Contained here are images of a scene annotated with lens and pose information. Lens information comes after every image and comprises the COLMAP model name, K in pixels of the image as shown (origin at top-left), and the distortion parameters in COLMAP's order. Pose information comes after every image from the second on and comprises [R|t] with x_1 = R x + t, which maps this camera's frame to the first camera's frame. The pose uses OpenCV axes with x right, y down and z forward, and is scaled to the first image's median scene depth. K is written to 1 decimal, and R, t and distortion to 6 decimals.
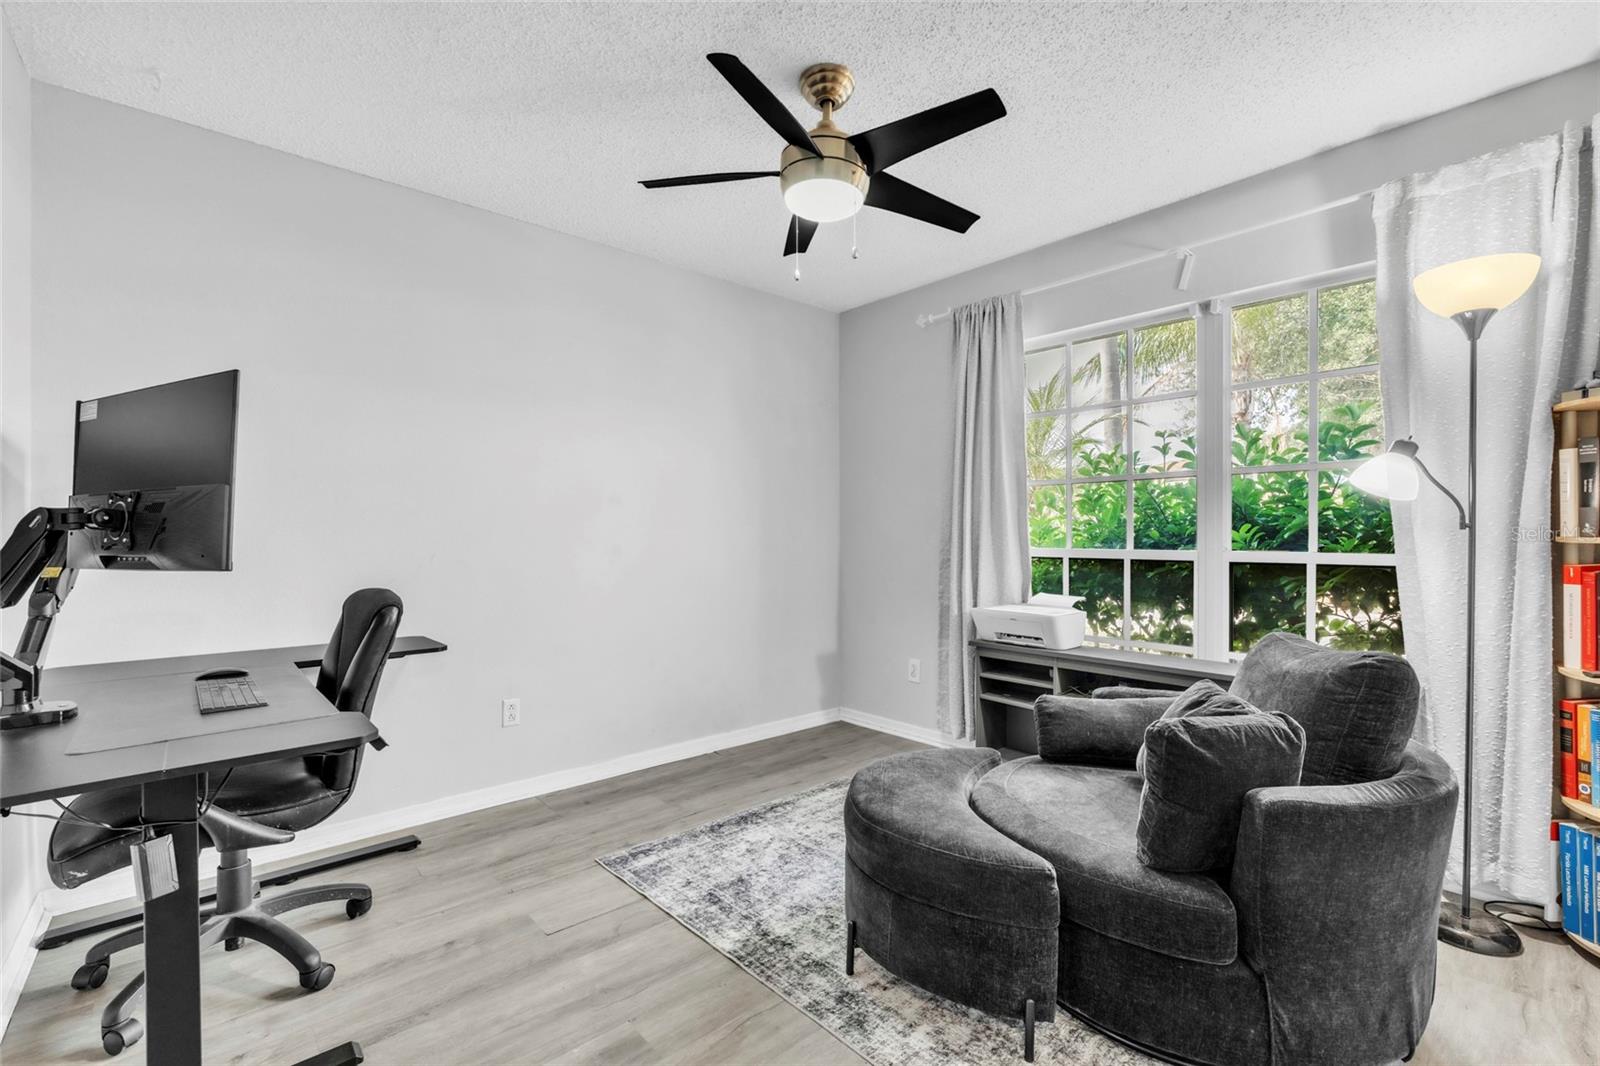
lens RADIAL K [[707.0, 0, 797.6], [0, 707.0, 535.2], [0, 0, 1]] dist [0.001307, 0.000319]
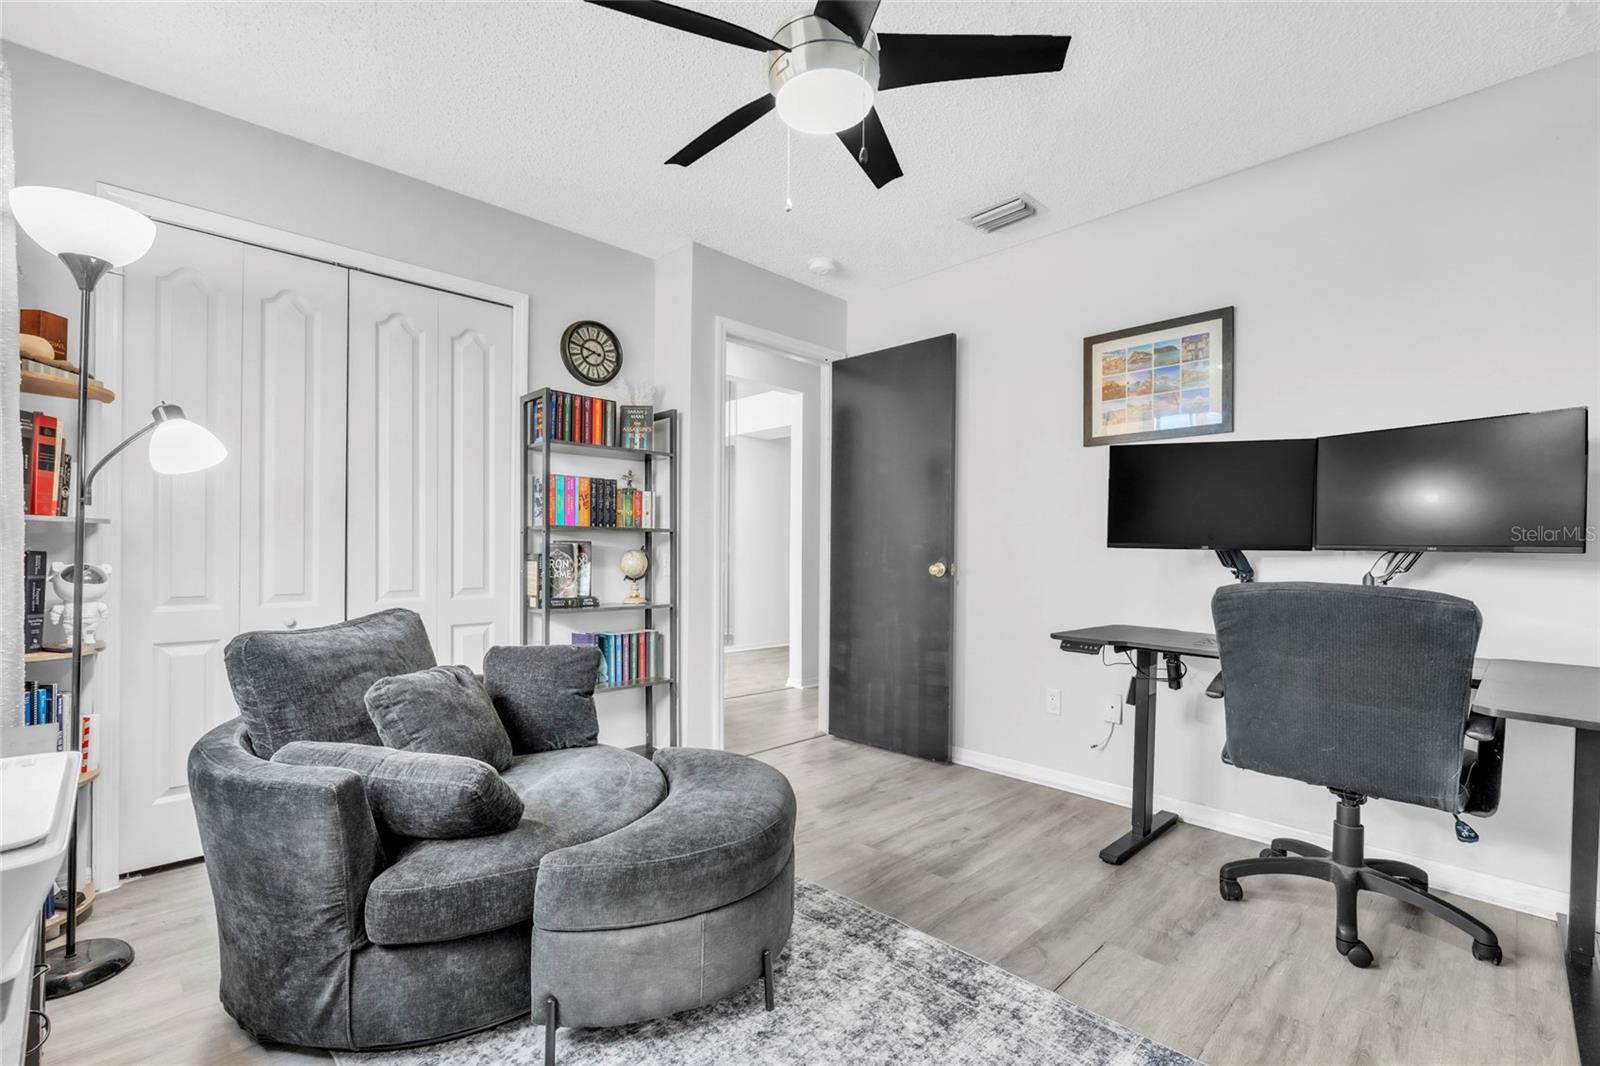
lens RADIAL K [[707.0, 0, 797.6], [0, 707.0, 535.2], [0, 0, 1]] dist [0.001307, 0.000319]
pose [[-0.998842, -0.009081, -0.047241, 0.109074], [-0.008466, 0.999877, -0.013189, 0.034798], [0.047355, -0.012773, -0.998796, 1.907452]]
